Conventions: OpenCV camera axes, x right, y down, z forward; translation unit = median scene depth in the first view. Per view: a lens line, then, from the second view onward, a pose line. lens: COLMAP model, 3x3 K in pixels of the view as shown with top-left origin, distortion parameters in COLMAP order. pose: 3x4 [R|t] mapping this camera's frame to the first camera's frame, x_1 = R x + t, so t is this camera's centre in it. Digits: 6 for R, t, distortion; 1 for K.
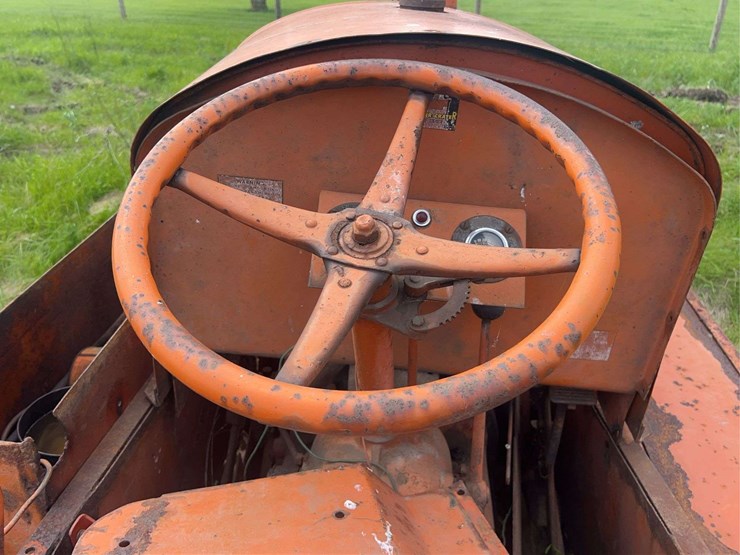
lens RADIAL K [[588.7, 0, 373.3], [0, 588.7, 273.4], [0, 0, 1]] dist [0.050417, -0.064202]
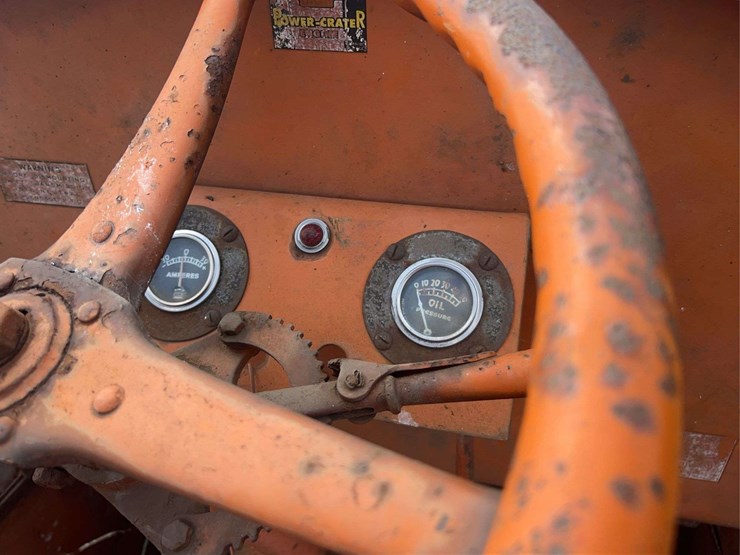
lens RADIAL K [[588.7, 0, 373.3], [0, 588.7, 273.4], [0, 0, 1]] dist [0.050417, -0.064202]
pose [[0.978683, 0.013358, -0.204943, 0.241028], [0.007945, 0.994673, 0.102773, -0.116194], [0.205225, -0.102210, 0.973363, 0.527563]]
